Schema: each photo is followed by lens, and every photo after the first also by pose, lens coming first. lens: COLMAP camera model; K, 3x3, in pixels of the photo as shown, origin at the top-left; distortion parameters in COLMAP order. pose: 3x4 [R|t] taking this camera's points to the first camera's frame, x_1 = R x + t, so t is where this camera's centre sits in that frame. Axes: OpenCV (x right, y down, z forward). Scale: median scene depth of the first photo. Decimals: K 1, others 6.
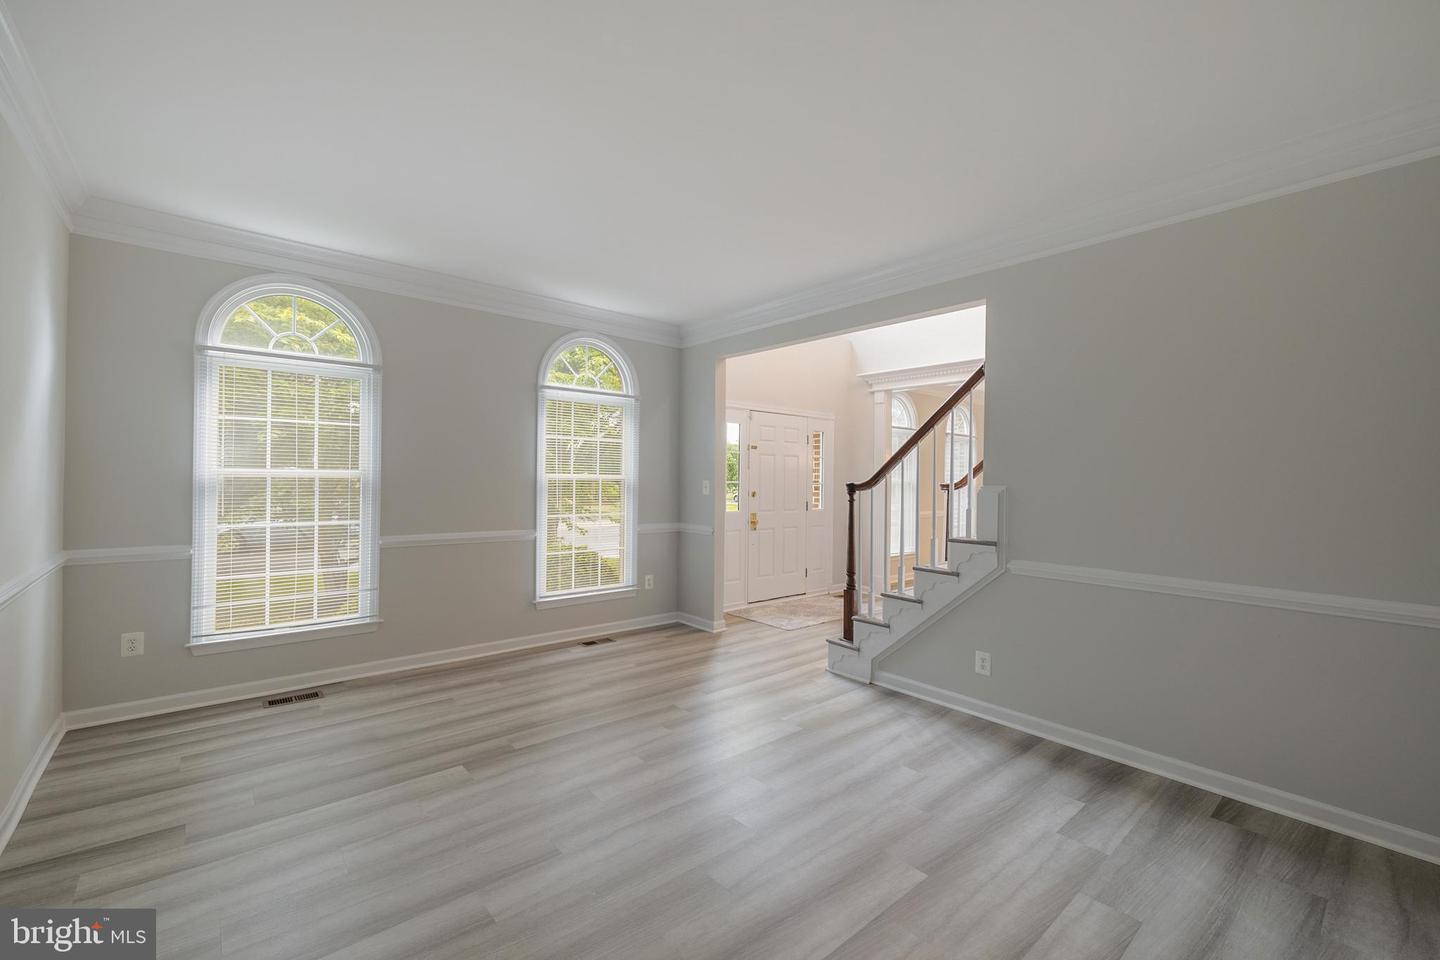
lens RADIAL K [[524.0, 0, 671.6], [0, 524.0, 477.5], [0, 0, 1]] dist [0.000149, 0.000007]
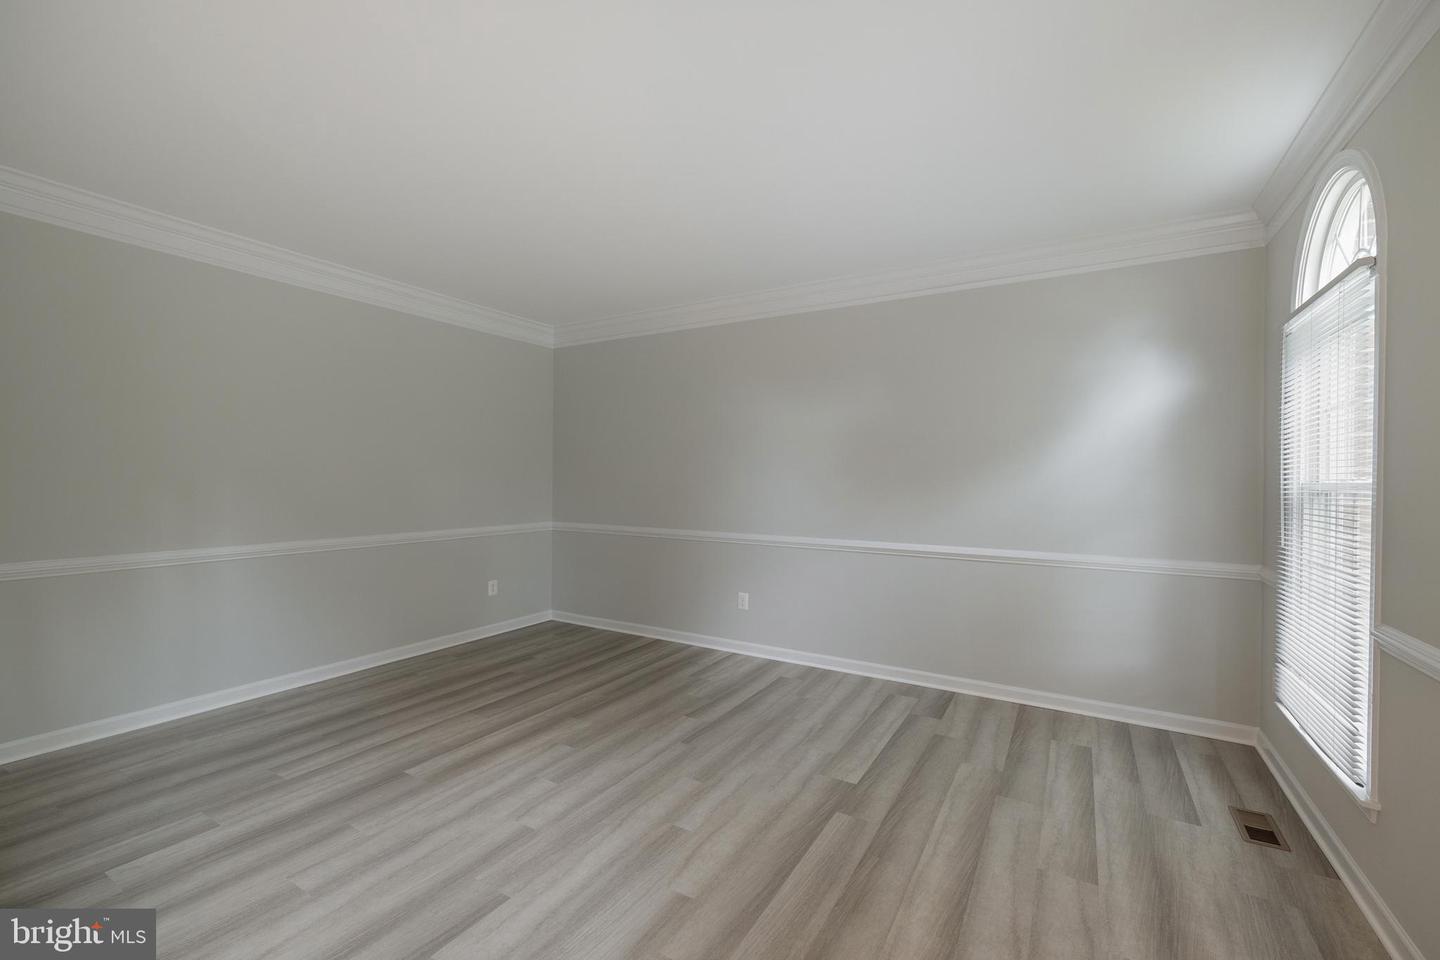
lens RADIAL K [[601.7, 0, 724.6], [0, 601.7, 480.4], [0, 0, 1]] dist [0.001295, 0.000003]
pose [[-0.905000, -0.019190, -0.424980, 0.305626], [-0.021949, 0.999758, 0.001597, 0.003552], [0.424846, 0.010773, -0.905202, 1.998473]]
